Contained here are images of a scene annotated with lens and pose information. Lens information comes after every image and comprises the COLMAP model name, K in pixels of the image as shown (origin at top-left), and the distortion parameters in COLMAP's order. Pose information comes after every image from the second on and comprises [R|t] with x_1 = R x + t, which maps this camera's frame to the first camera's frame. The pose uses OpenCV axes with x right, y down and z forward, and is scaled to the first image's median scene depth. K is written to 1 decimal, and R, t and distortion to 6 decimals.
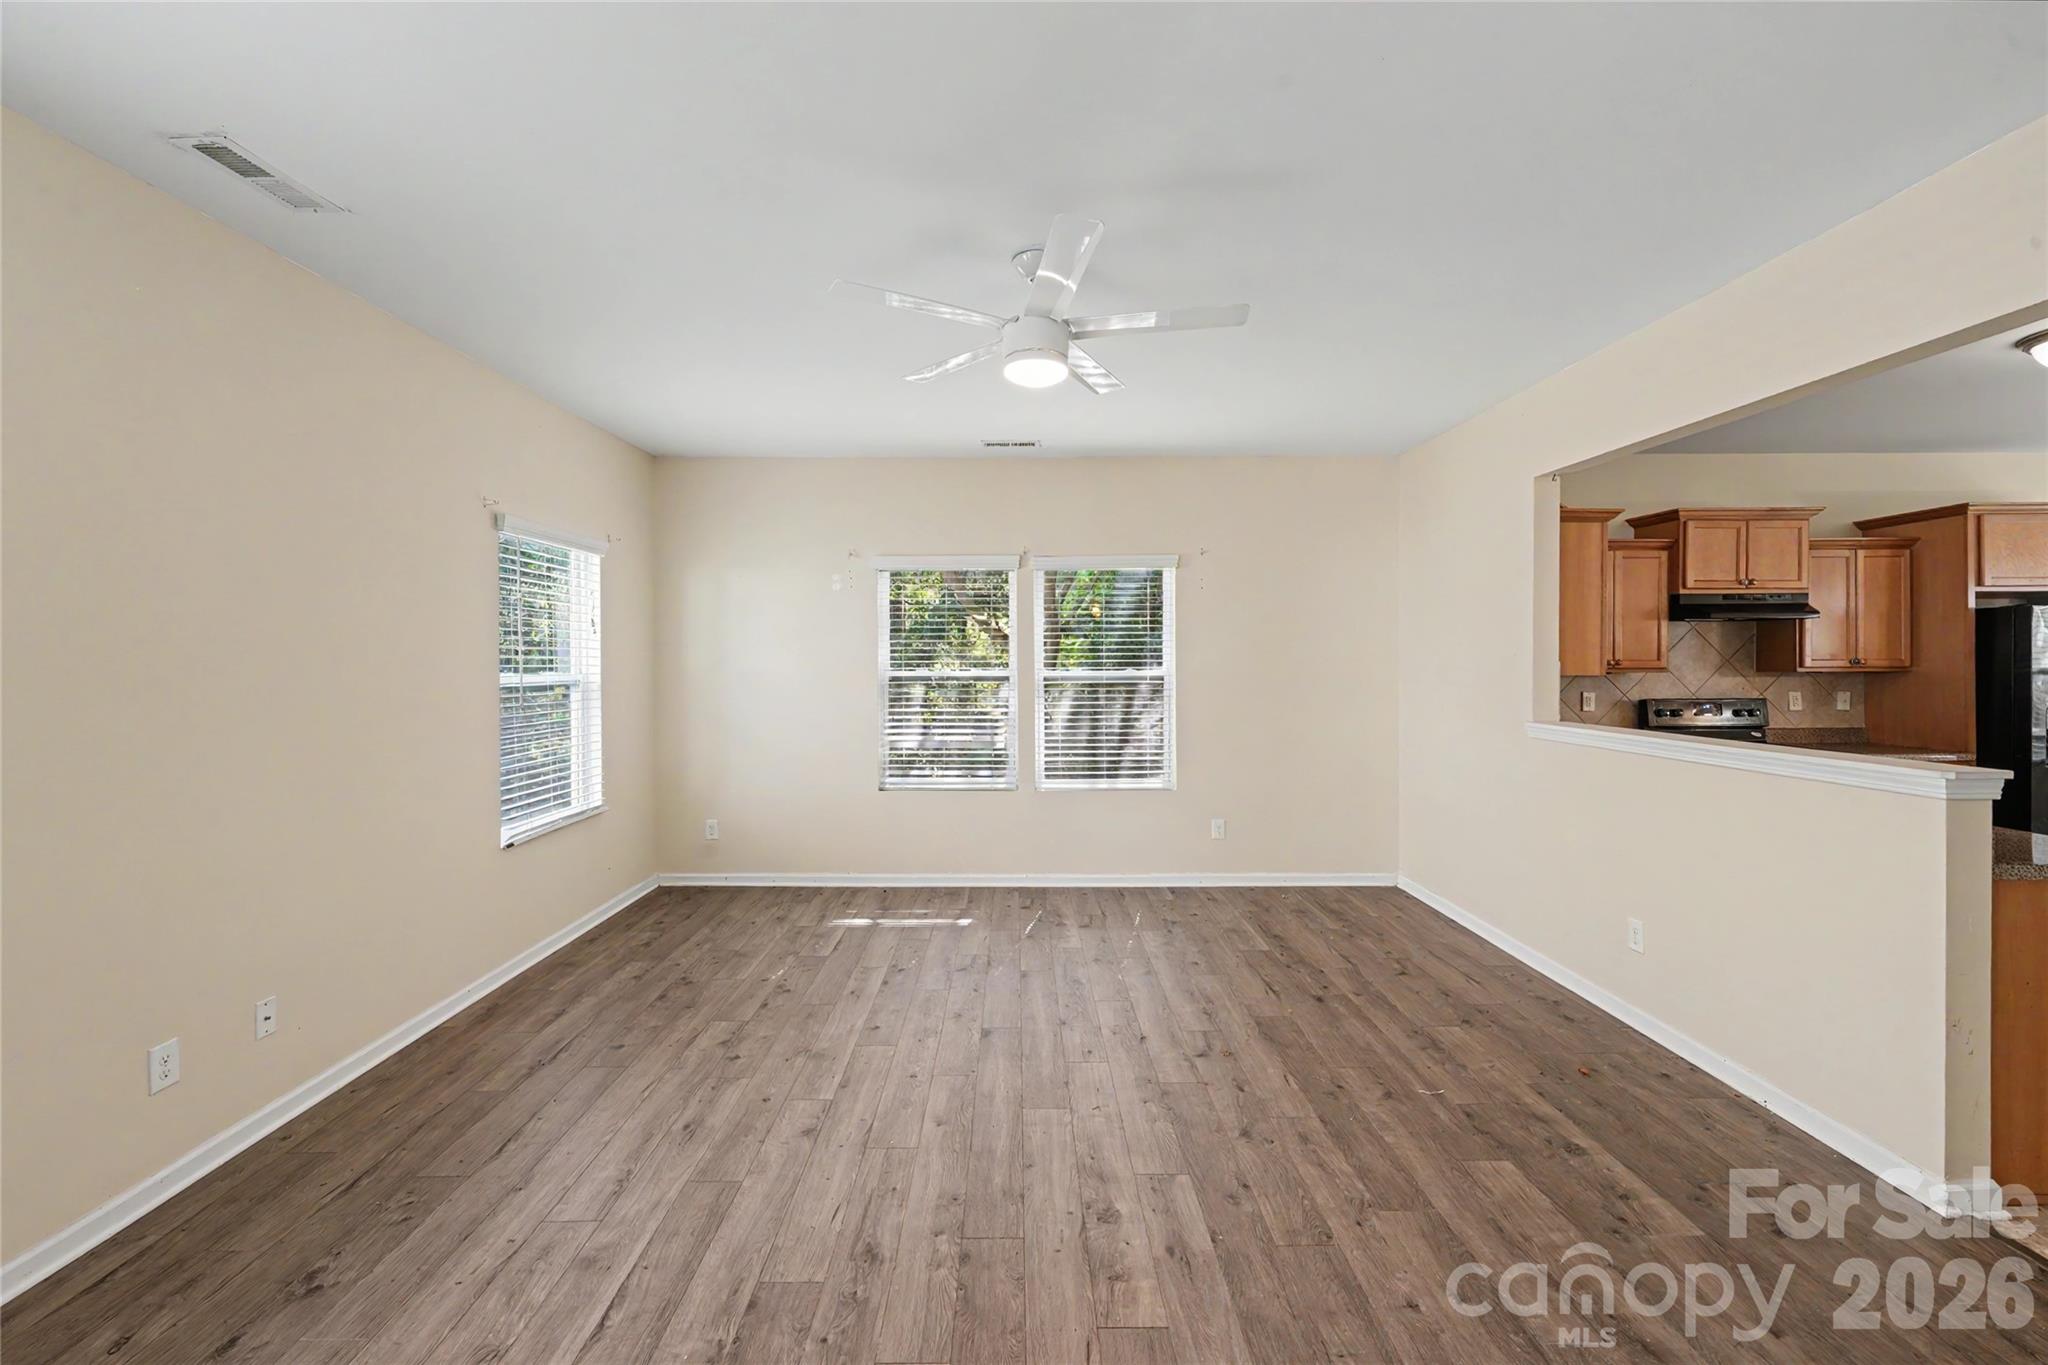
lens RADIAL K [[849.7, 0, 1005.2], [0, 849.7, 662.0], [0, 0, 1]] dist [0.008609, -0.003770]
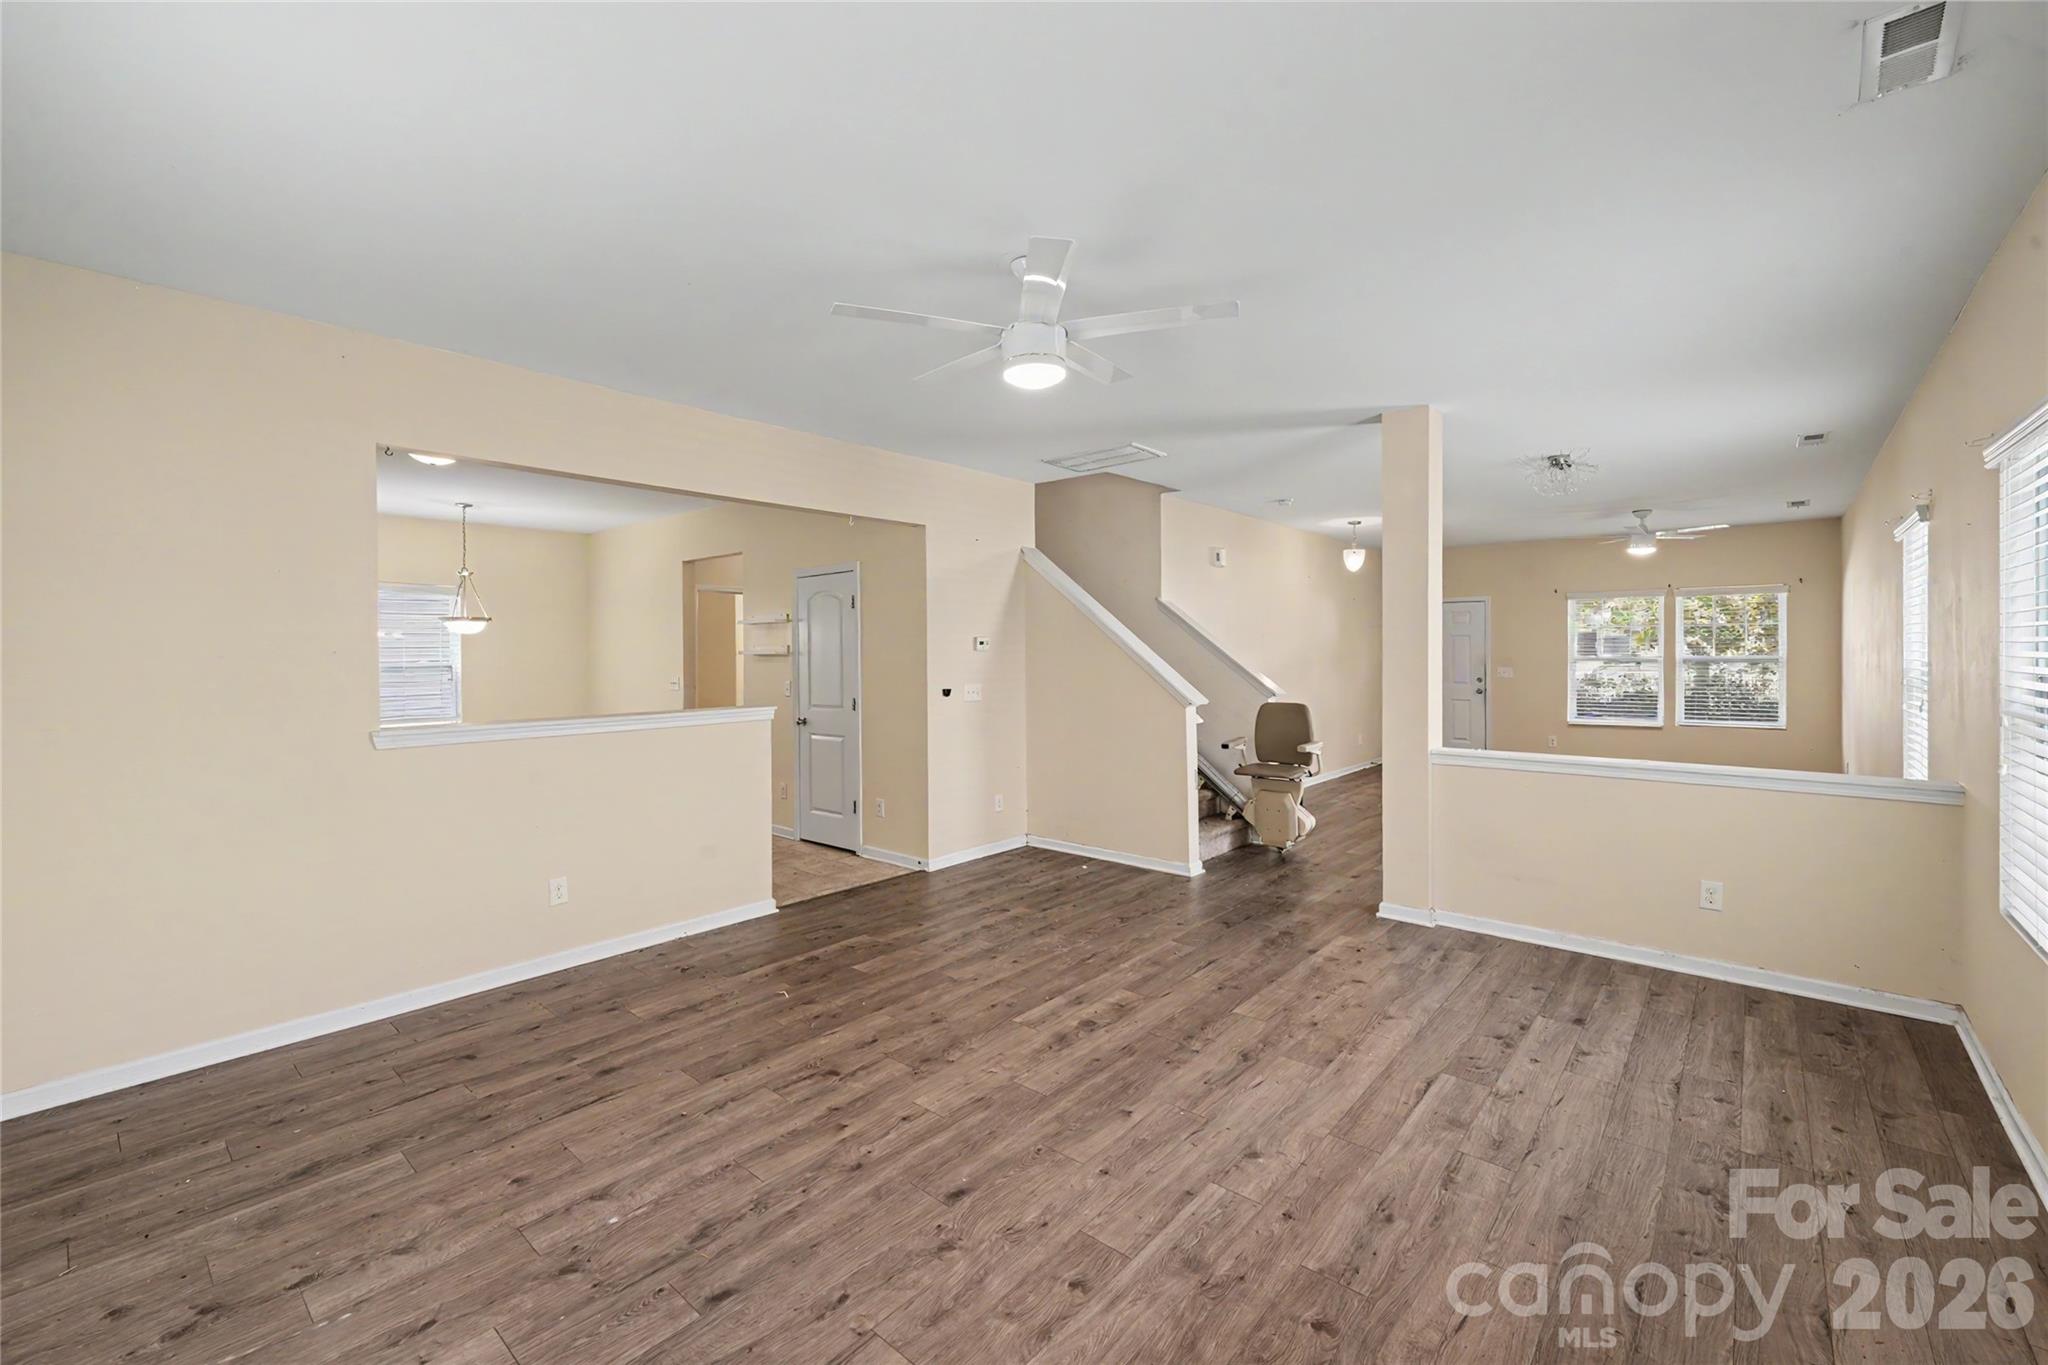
lens RADIAL K [[849.7, 0, 1037.2], [0, 849.7, 646.9], [0, 0, 1]] dist [0.008609, -0.003770]
pose [[-0.776375, 0.010530, 0.630184, -0.357295], [0.010725, 0.999936, -0.003494, -0.003100], [-0.630181, 0.004046, -0.776438, 1.041977]]
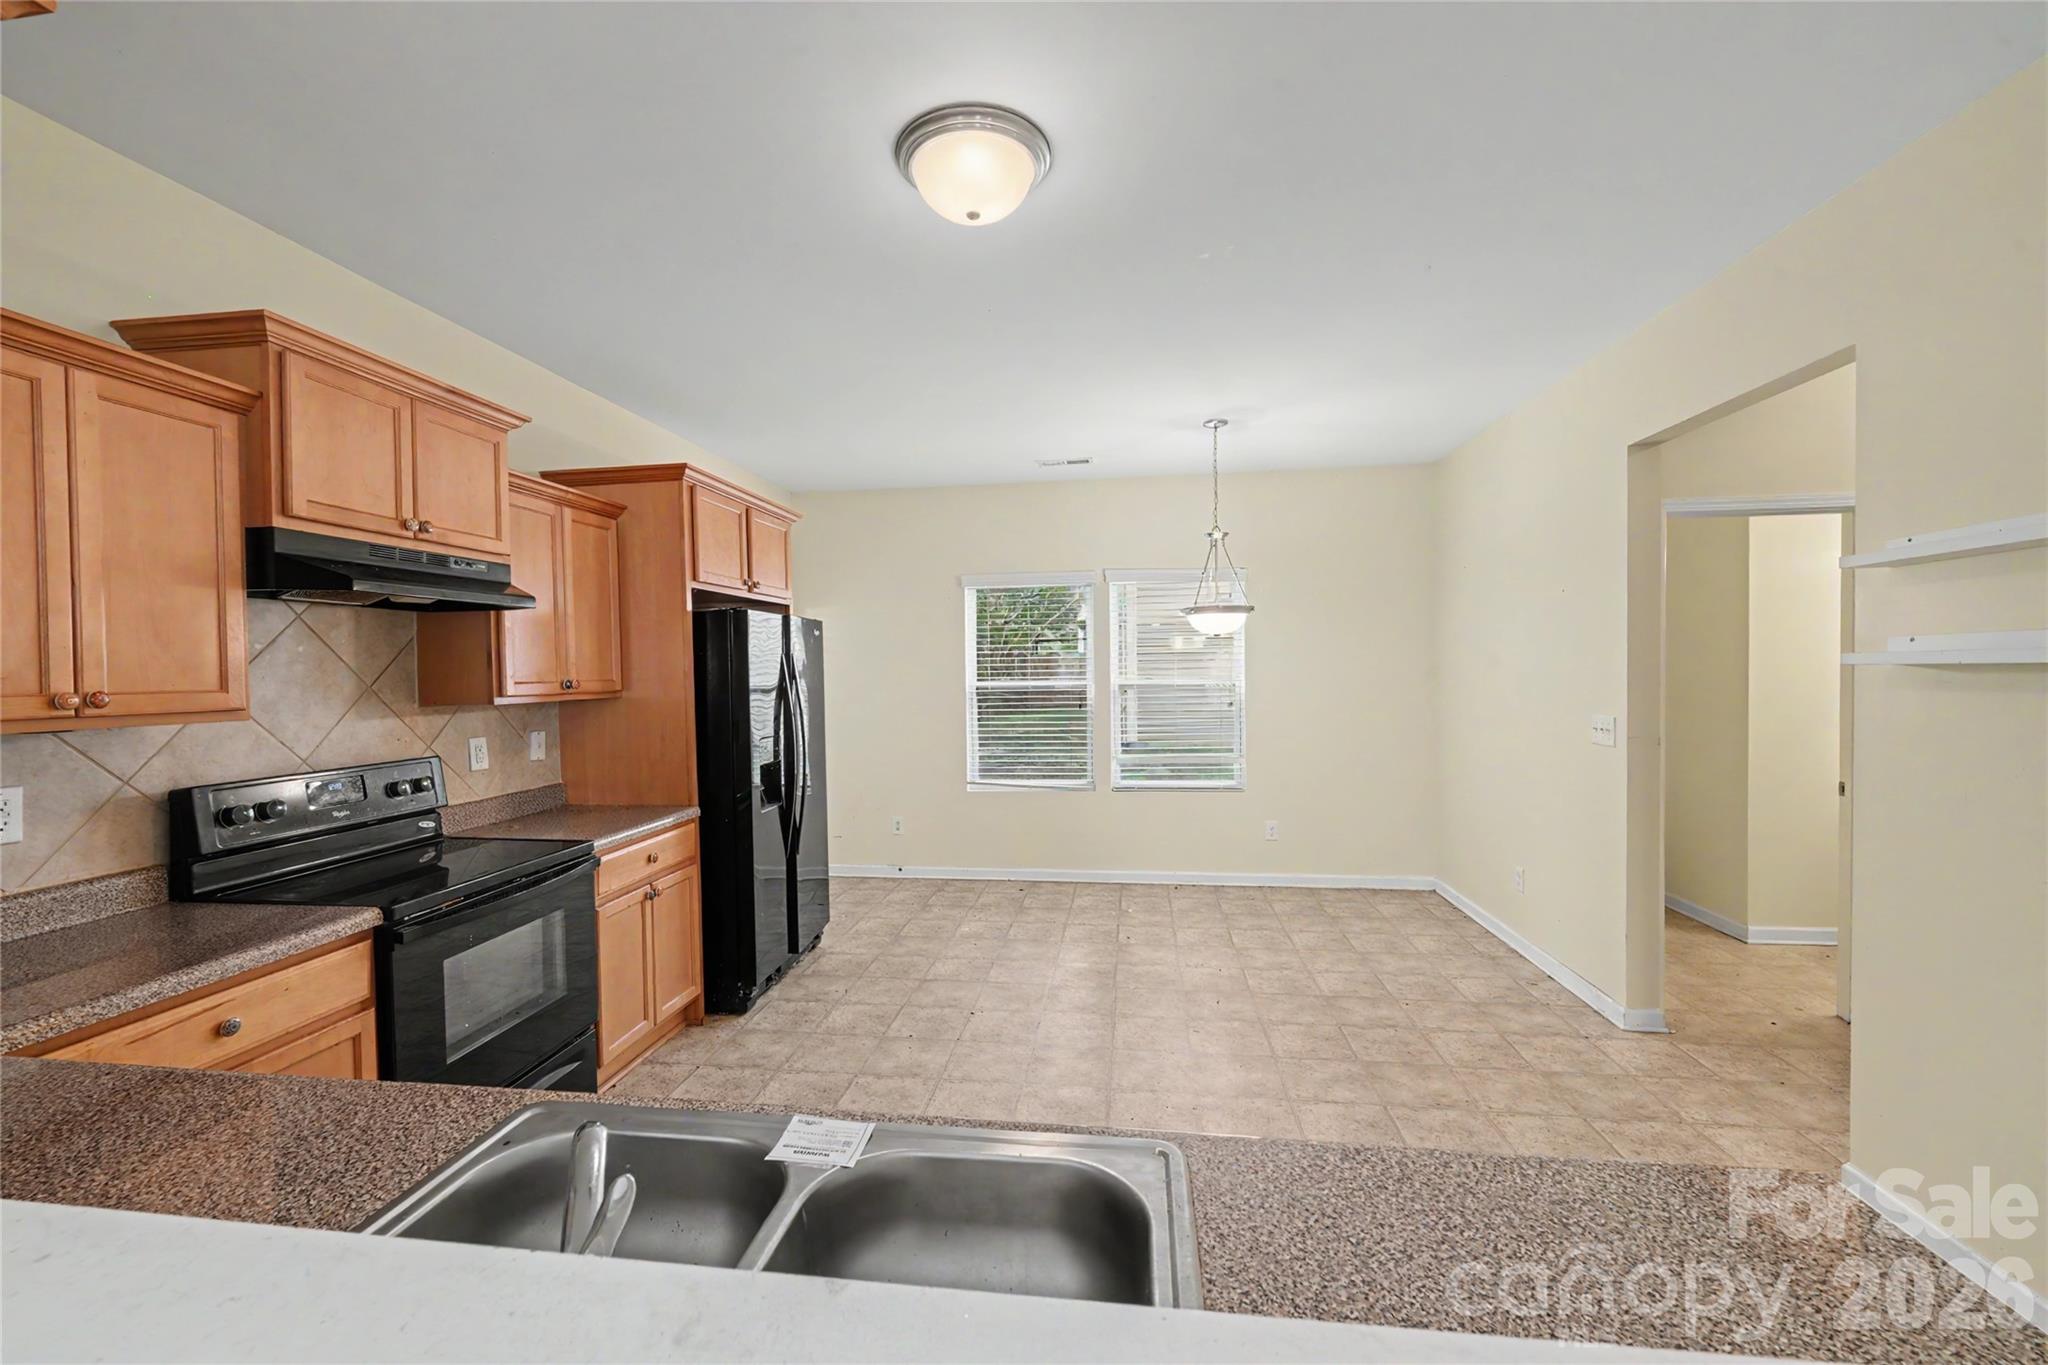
lens RADIAL K [[811.3, 0, 1017.0], [0, 811.3, 687.1], [0, 0, 1]] dist [-0.002411, -0.000738]
pose [[0.135922, -0.020967, 0.990498, 0.466014], [0.016015, 0.999692, 0.018964, -0.005141], [-0.990590, 0.013286, 0.136216, 0.611571]]
